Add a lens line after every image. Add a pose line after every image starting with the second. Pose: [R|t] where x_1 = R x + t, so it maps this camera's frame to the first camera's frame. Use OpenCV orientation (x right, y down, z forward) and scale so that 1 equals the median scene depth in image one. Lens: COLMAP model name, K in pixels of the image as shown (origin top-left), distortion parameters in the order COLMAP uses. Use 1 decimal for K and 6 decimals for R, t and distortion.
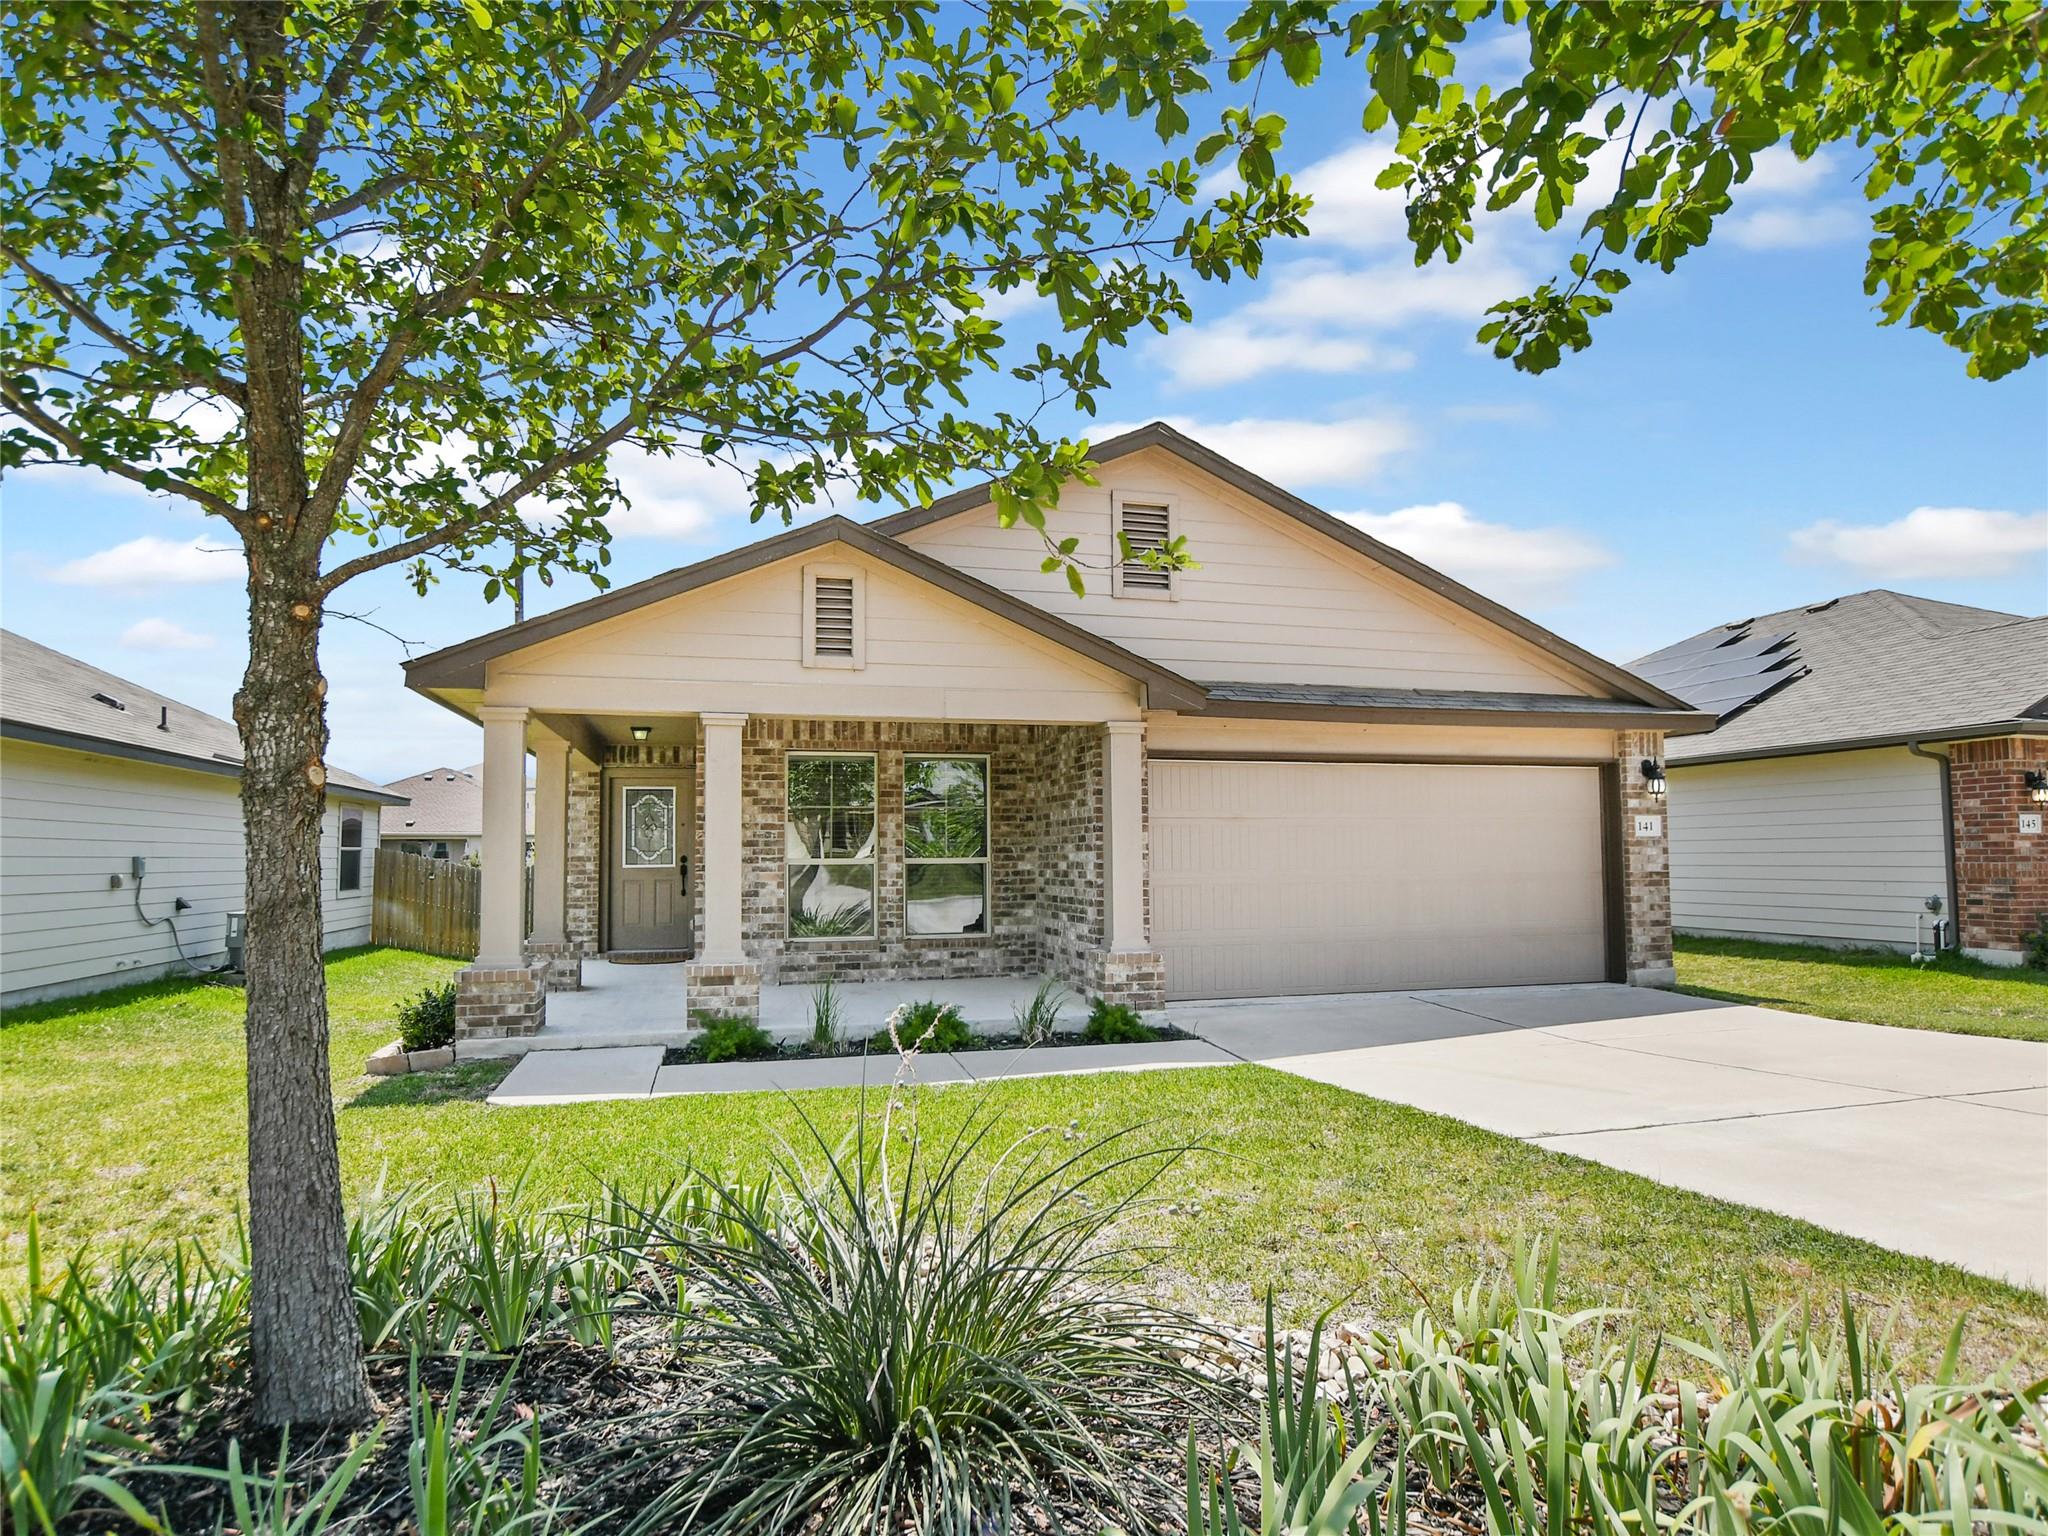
lens RADIAL K [[1151.9, 0, 1021.5], [0, 1151.9, 798.4], [0, 0, 1]] dist [-0.005546, 0.000127]
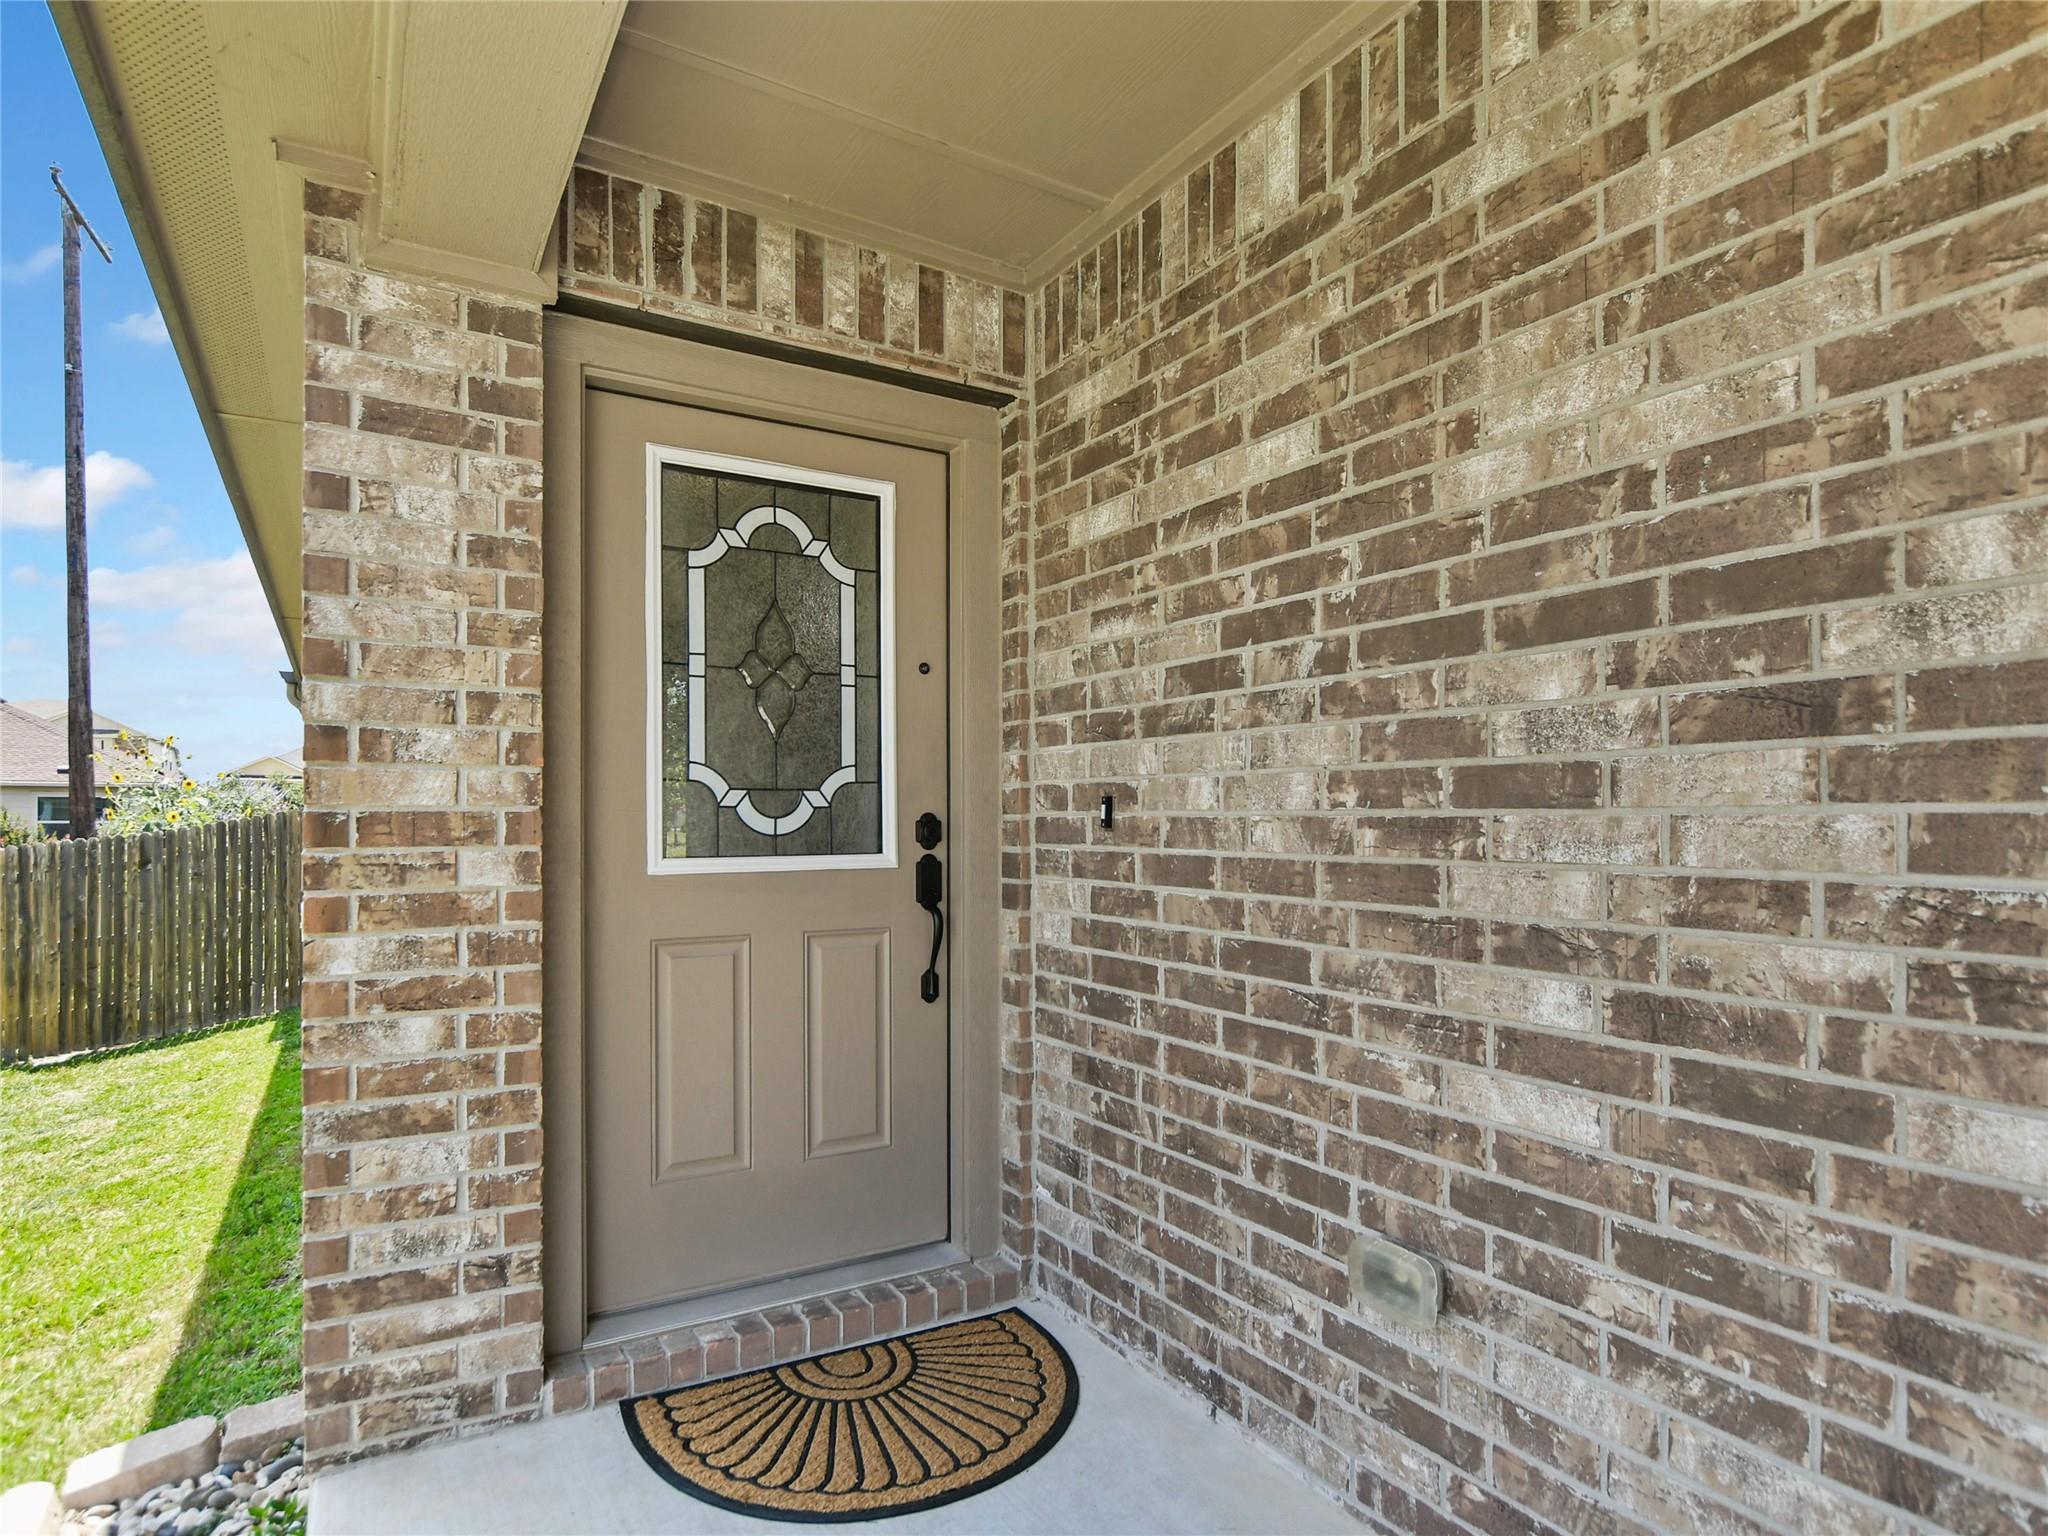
lens RADIAL K [[1091.8, 0, 1026.4], [0, 1091.8, 820.3], [0, 0, 1]] dist [-0.004380, -0.000628]
pose [[0.955320, 0.006748, 0.295495, -0.612179], [-0.021454, 0.998685, 0.046554, 0.075109], [-0.294793, -0.050814, 0.954209, 1.459589]]
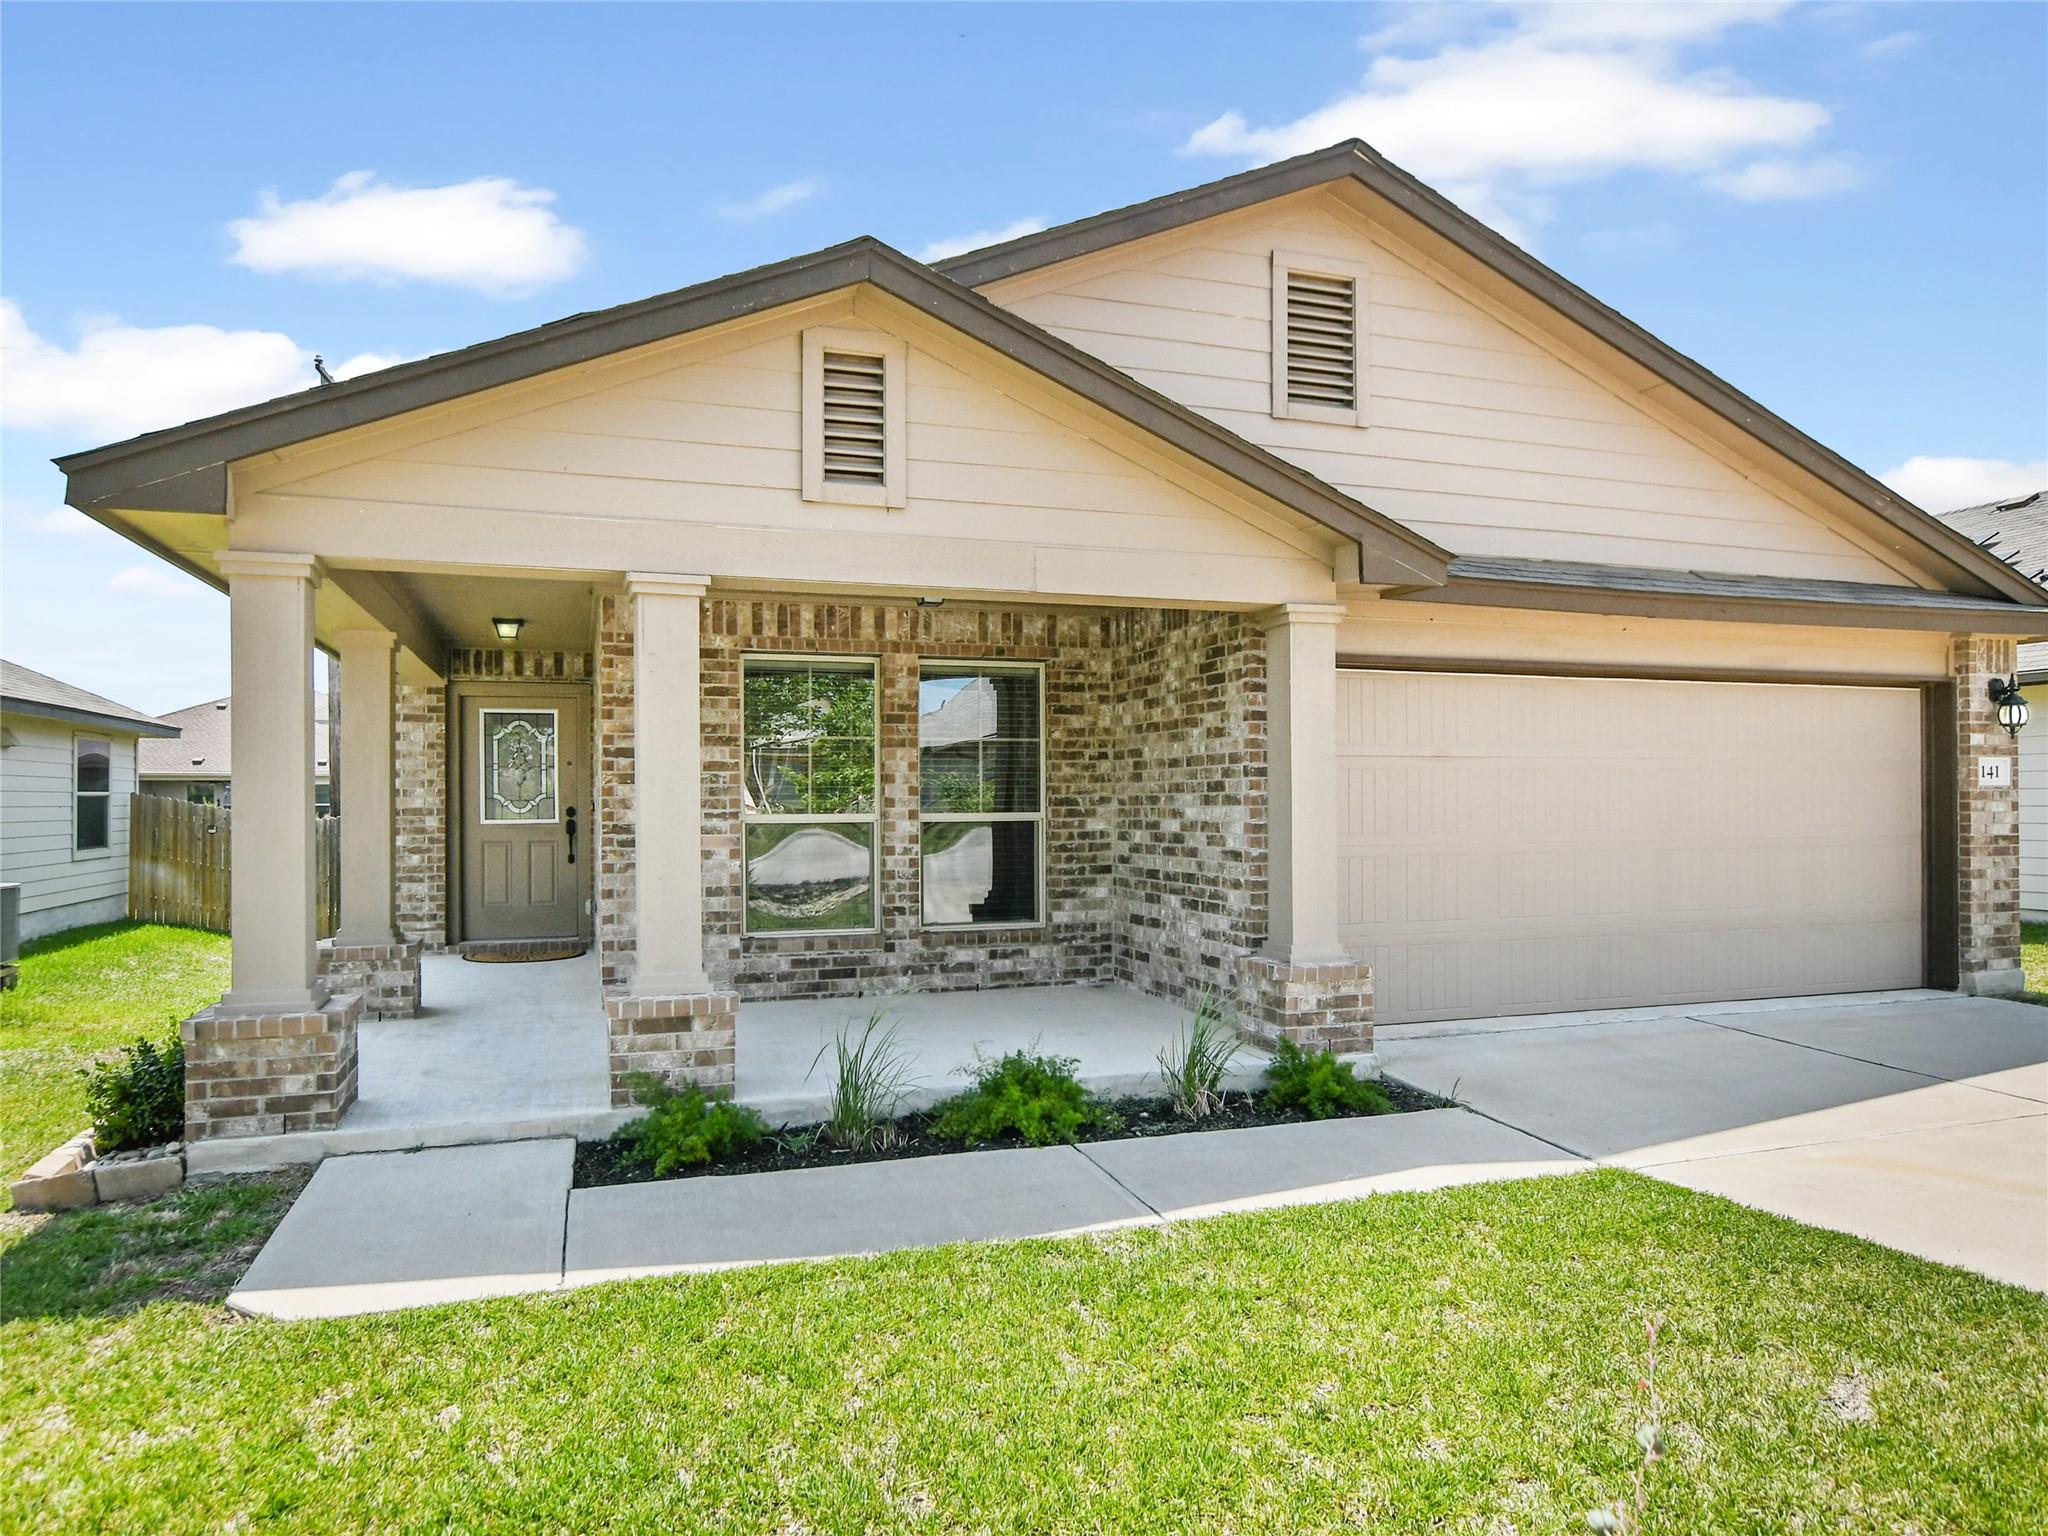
lens RADIAL K [[1379.7, 0, 1144.4], [0, 1379.7, 797.7], [0, 0, 1]] dist [0.001825, 0.000447]
pose [[0.992917, 0.002196, 0.118793, -0.079136], [-0.007590, 0.998959, 0.044974, 0.005792], [-0.118571, -0.045557, 0.991900, 0.208146]]
